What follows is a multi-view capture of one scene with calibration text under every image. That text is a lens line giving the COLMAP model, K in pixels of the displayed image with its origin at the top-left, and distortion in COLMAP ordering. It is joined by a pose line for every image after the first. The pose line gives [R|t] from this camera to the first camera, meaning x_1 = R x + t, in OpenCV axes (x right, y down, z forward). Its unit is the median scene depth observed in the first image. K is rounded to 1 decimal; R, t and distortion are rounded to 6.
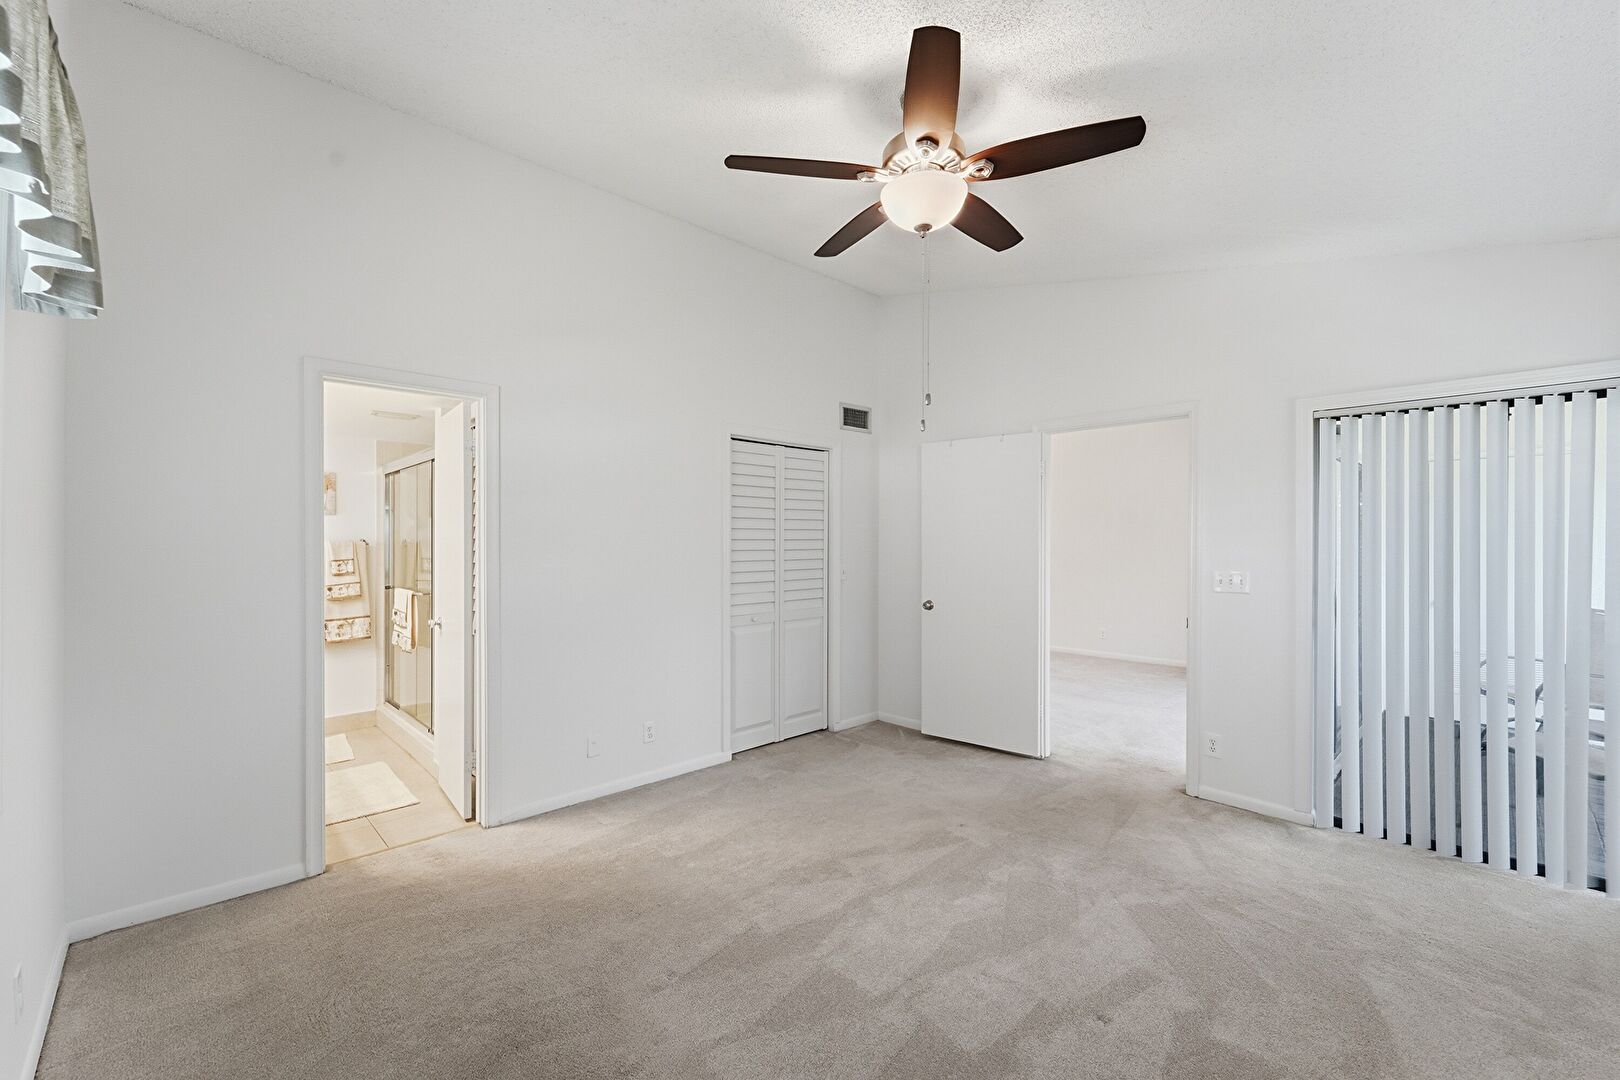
lens RADIAL K [[662.1, 0, 814.9], [0, 662.1, 548.7], [0, 0, 1]] dist [0.001533, 0.000266]
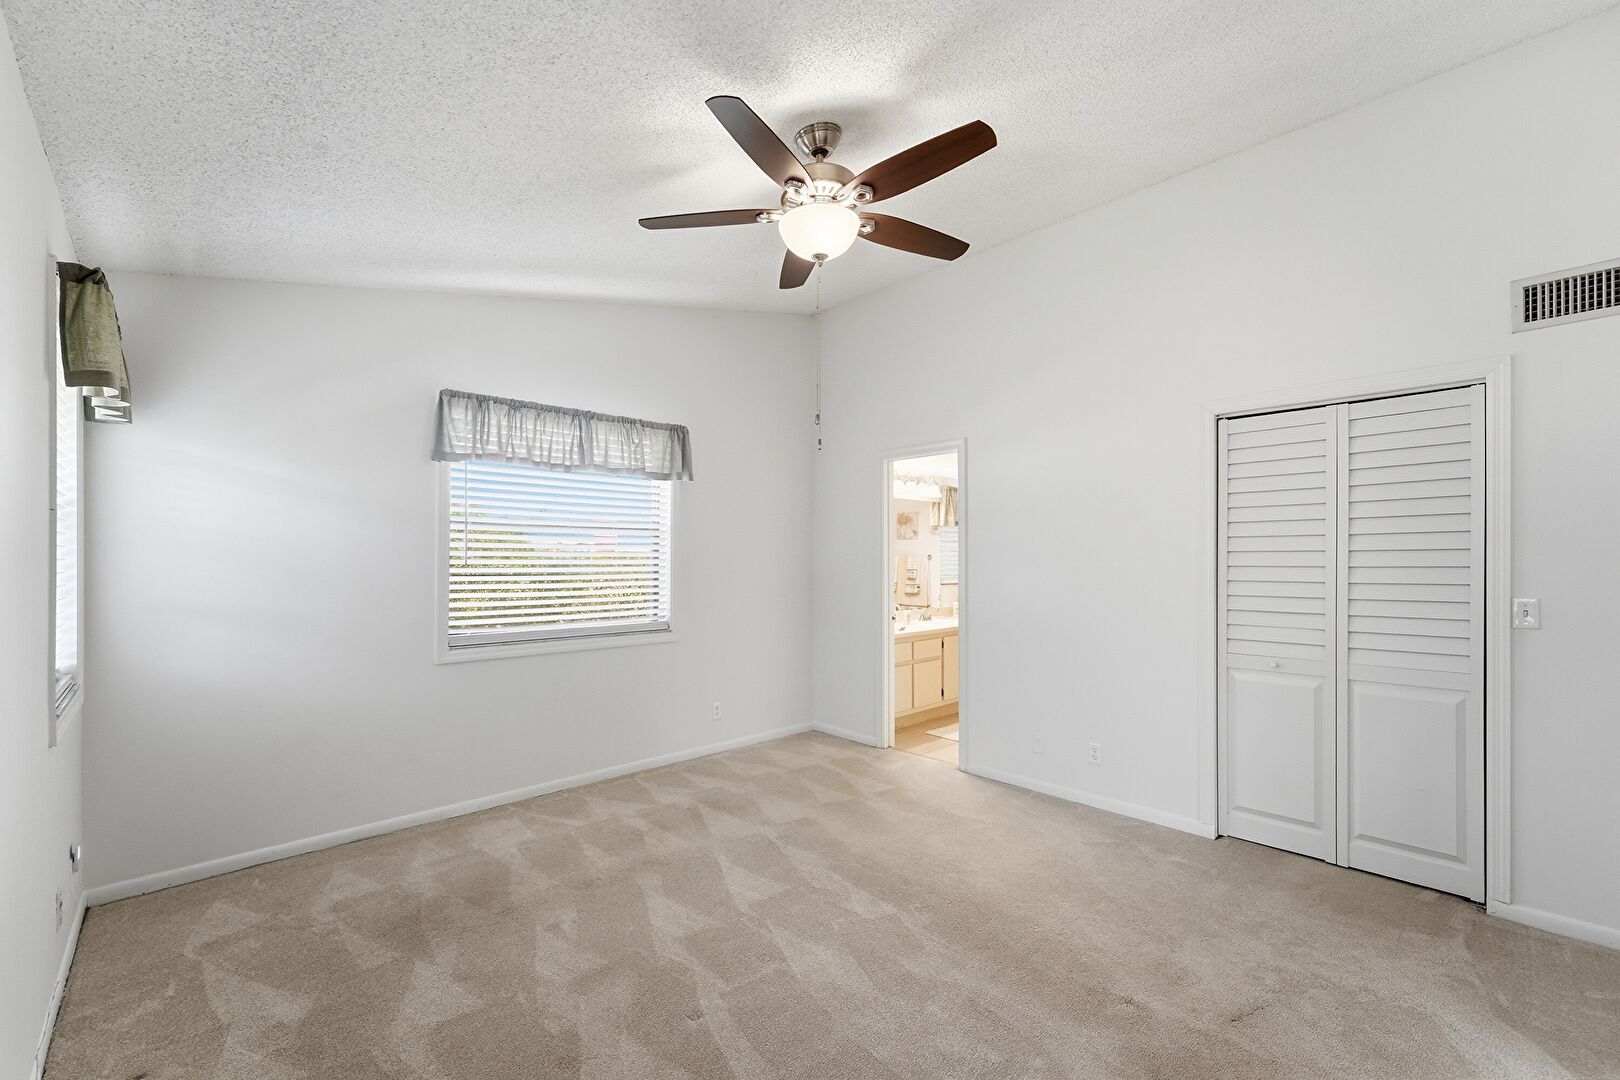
lens RADIAL K [[662.1, 0, 813.1], [0, 662.1, 556.3], [0, 0, 1]] dist [0.001533, 0.000266]
pose [[-0.021662, -0.004596, -0.999755, 0.600949], [0.005169, 0.999976, -0.004709, -0.008531], [0.999752, -0.005270, -0.021637, 0.500799]]
